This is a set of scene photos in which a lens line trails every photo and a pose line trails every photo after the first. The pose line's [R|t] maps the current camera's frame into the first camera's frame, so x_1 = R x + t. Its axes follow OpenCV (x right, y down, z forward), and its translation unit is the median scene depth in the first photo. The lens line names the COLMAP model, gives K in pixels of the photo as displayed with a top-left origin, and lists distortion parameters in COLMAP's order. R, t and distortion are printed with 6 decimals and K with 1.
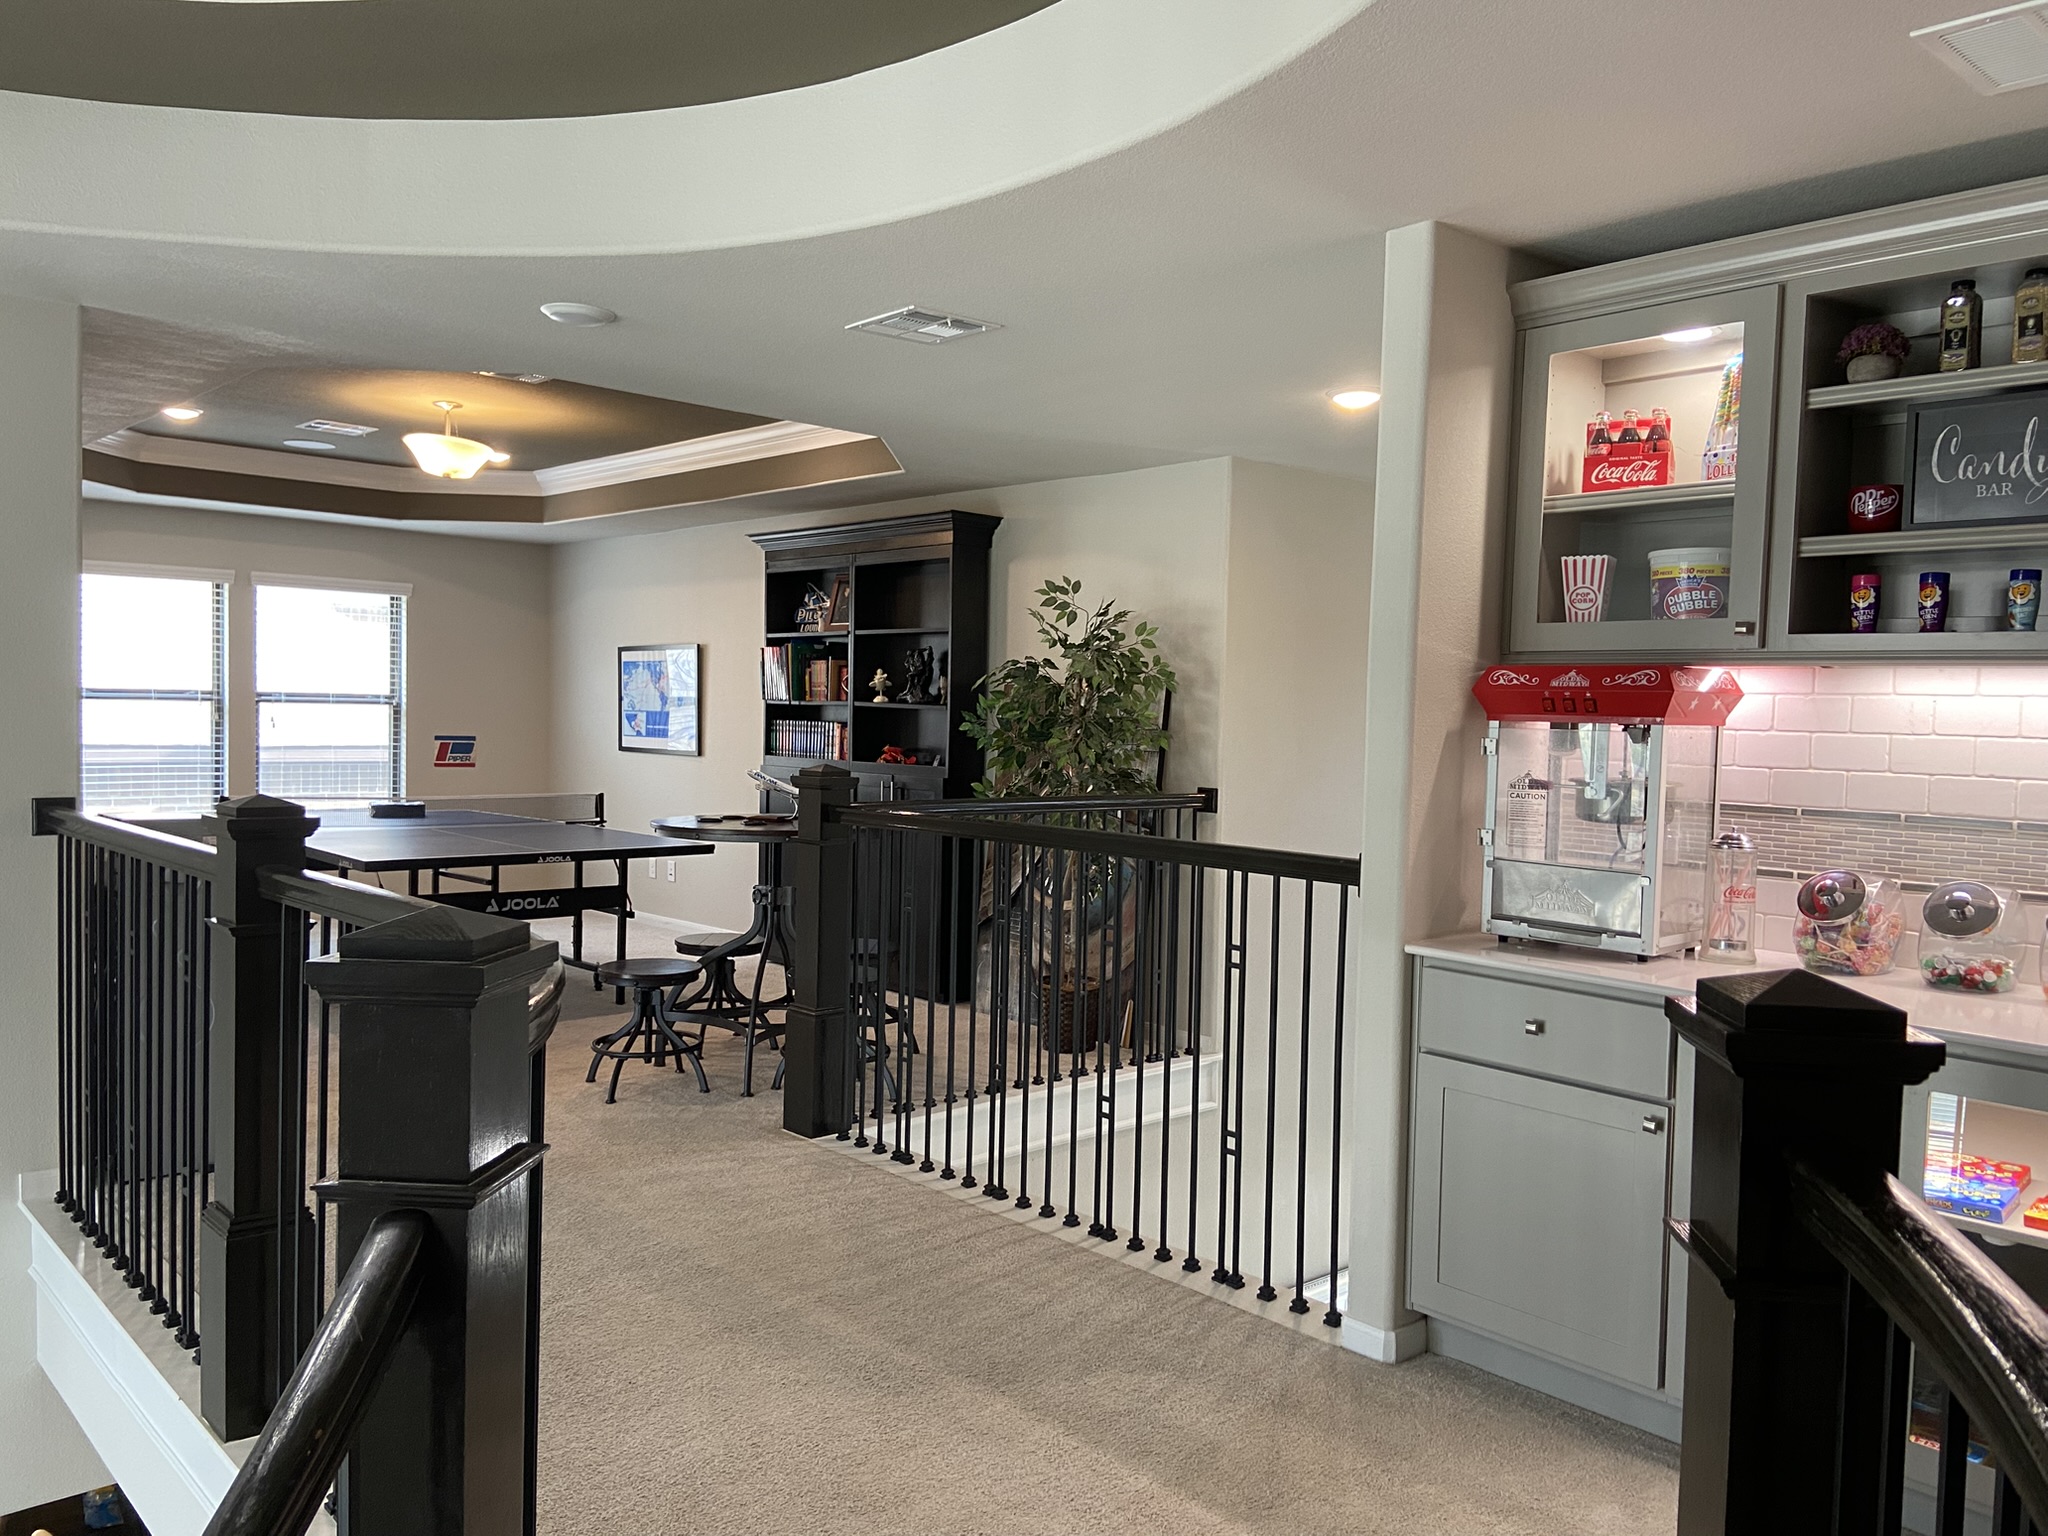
lens RADIAL K [[1544.7, 0, 1021.5], [0, 1544.7, 771.7], [0, 0, 1]] dist [0.114308, -0.139035]
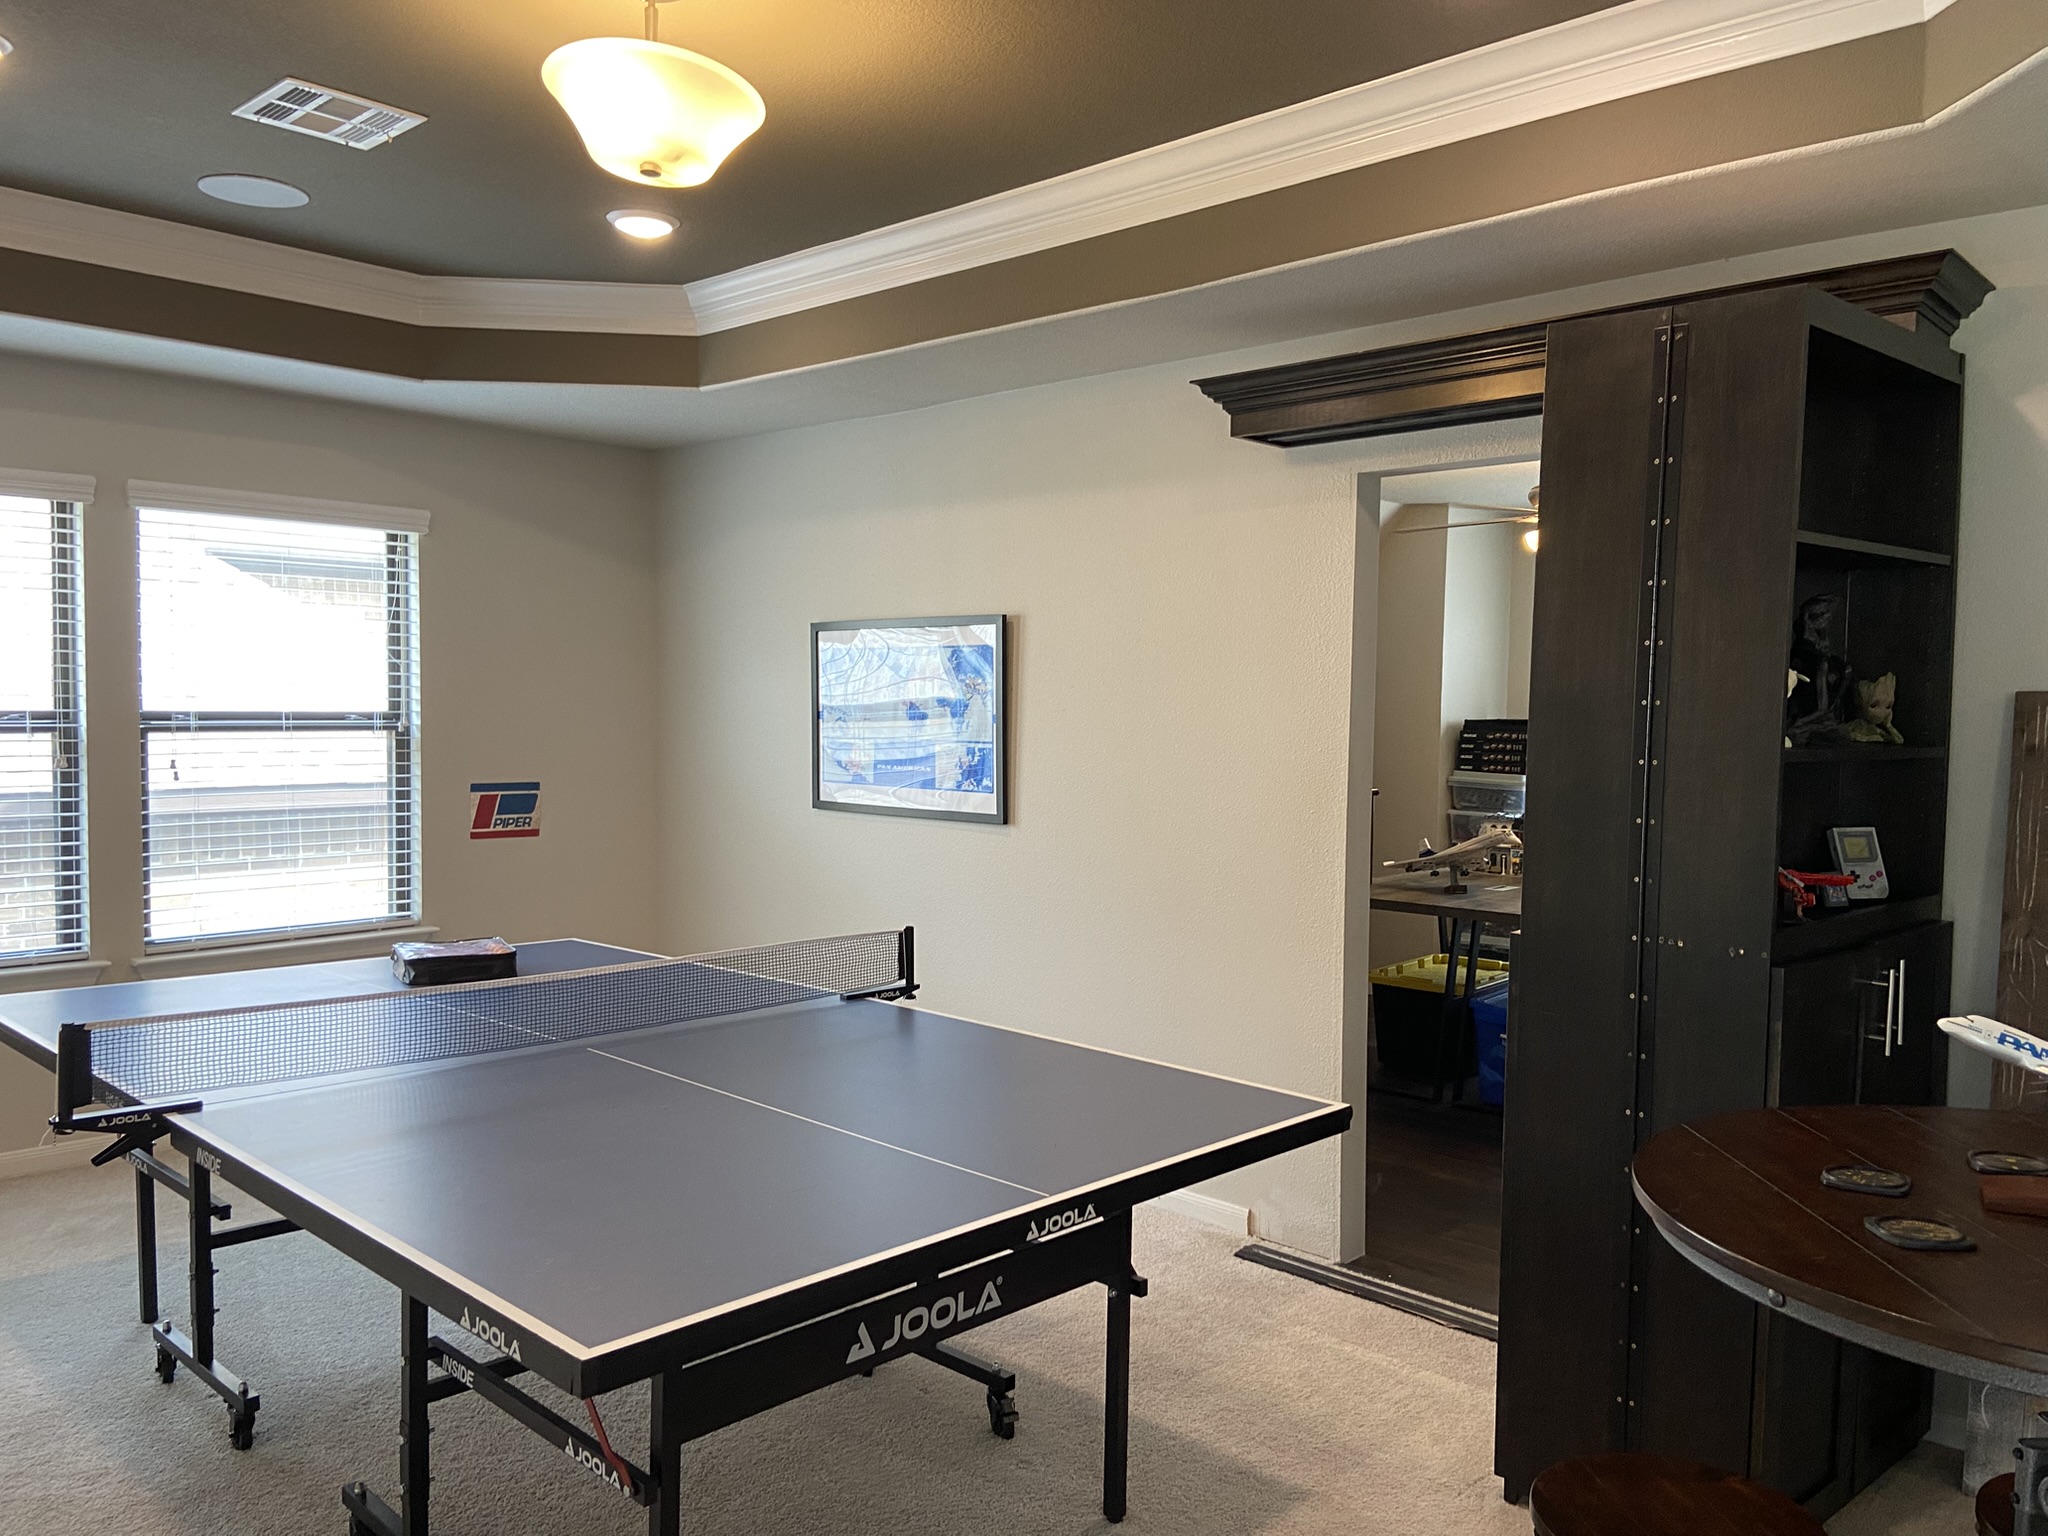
lens RADIAL K [[1544.7, 0, 1028.9], [0, 1544.7, 770.1], [0, 0, 1]] dist [0.114308, -0.139035]
pose [[0.997607, -0.013199, 0.067874, -0.224527], [0.012747, 0.999894, 0.007093, -0.030963], [-0.067960, -0.006211, 0.997669, 0.450244]]
